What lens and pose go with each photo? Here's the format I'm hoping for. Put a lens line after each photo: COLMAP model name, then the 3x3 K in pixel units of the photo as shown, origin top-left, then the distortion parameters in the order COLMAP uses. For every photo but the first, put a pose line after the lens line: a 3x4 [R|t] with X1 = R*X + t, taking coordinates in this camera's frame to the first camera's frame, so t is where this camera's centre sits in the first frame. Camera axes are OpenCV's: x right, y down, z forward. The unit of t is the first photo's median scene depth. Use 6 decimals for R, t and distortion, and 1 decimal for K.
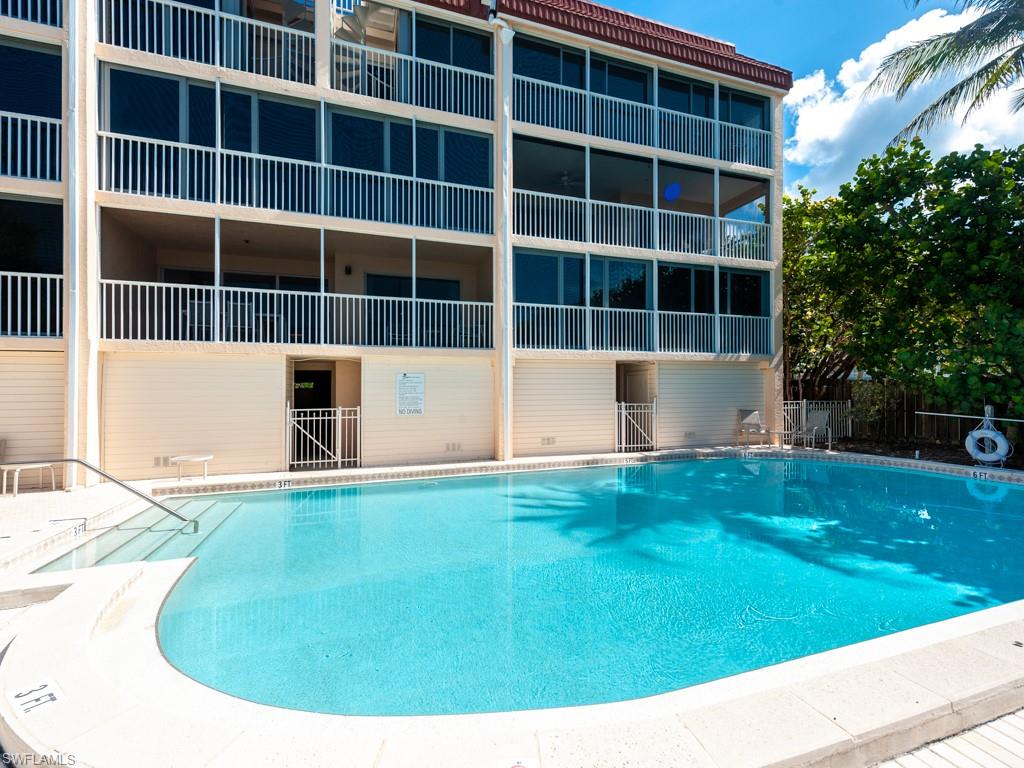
lens RADIAL K [[439.4, 0, 513.5], [0, 439.4, 373.5], [0, 0, 1]] dist [0.003084, -0.000308]
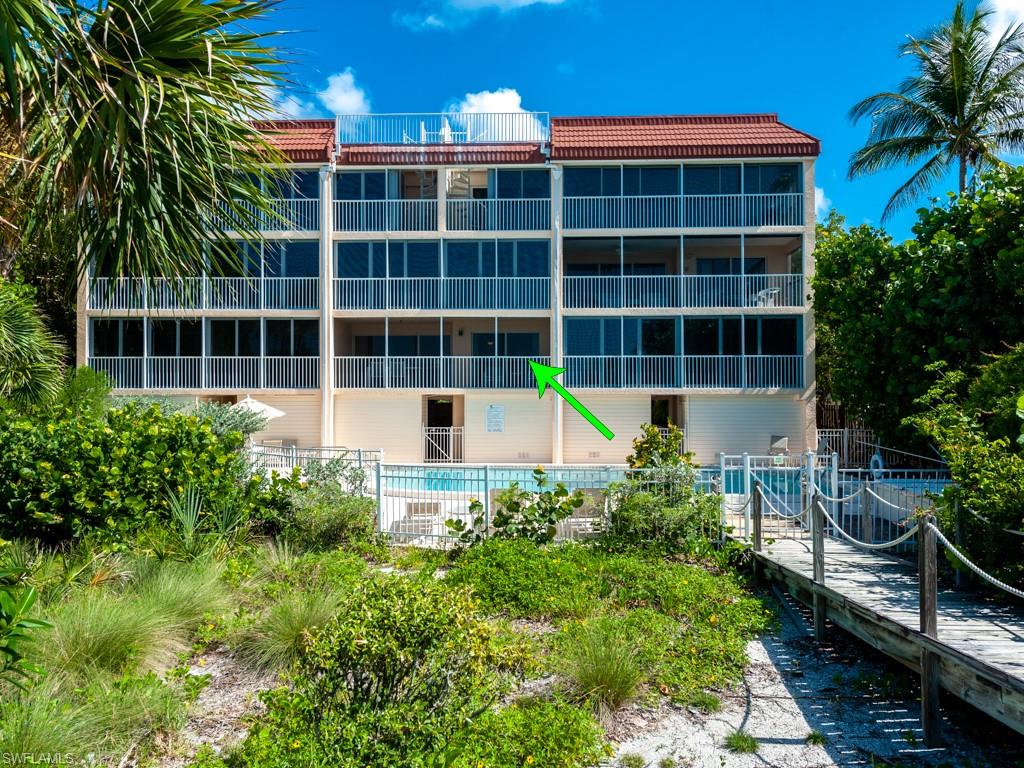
lens RADIAL K [[724.1, 0, 510.0], [0, 724.1, 390.6], [0, 0, 1]] dist [0.042793, -0.000569]
pose [[0.939796, -0.008740, -0.341623, 0.638578], [0.002578, 0.999826, -0.018486, -0.004094], [0.341725, 0.016493, 0.939655, -1.274899]]
